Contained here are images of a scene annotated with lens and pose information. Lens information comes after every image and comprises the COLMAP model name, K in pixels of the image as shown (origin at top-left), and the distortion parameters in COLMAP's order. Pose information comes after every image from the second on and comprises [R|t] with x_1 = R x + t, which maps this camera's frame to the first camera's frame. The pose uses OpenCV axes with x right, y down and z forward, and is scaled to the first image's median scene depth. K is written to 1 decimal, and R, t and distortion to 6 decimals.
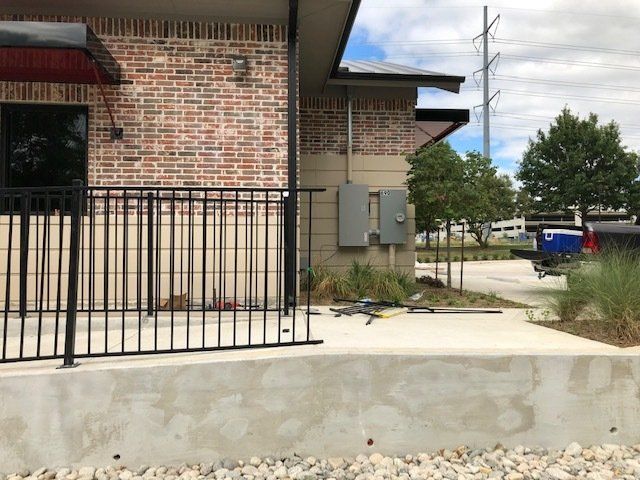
lens RADIAL K [[527.9, 0, 320.0], [0, 527.9, 240.0], [0, 0, 1]] dist [0.007903, -0.000514]
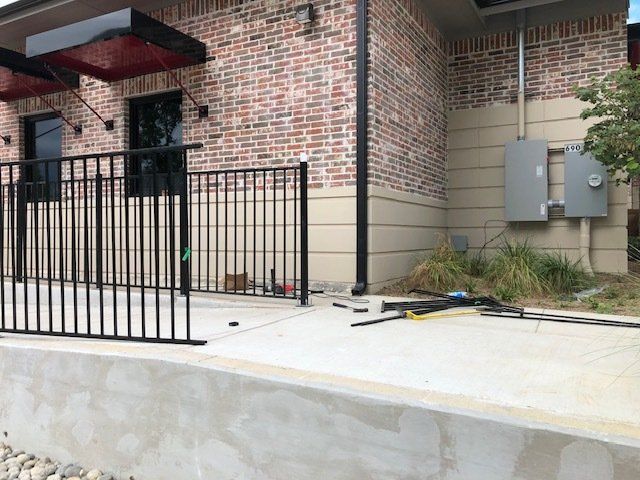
lens RADIAL K [[524.6, 0, 316.3], [0, 524.6, 235.1], [0, 0, 1]] dist [0.021904, -0.030106]
pose [[0.826615, -0.000092, -0.562768, 0.353231], [0.016215, 0.999589, 0.023654, 0.012022], [0.562535, -0.028678, 0.826276, 0.282891]]
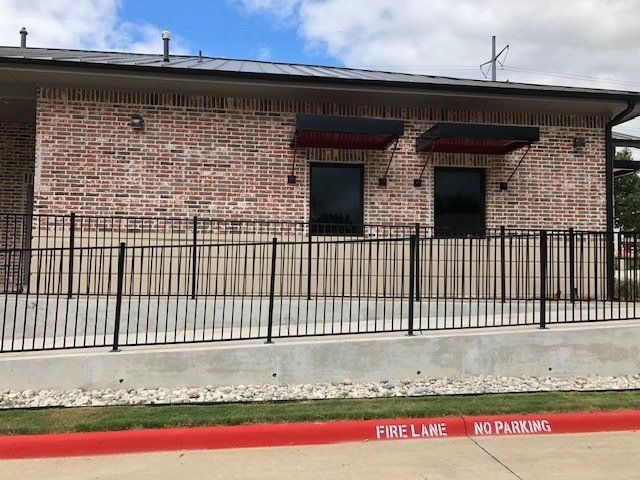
lens RADIAL K [[527.9, 0, 320.0], [0, 527.9, 240.0], [0, 0, 1]] dist [0.007903, -0.000514]
pose [[0.998955, 0.013504, 0.043660, -0.979447], [-0.013234, 0.999892, -0.006459, -0.026905], [-0.043743, 0.005875, 0.999026, -0.521513]]
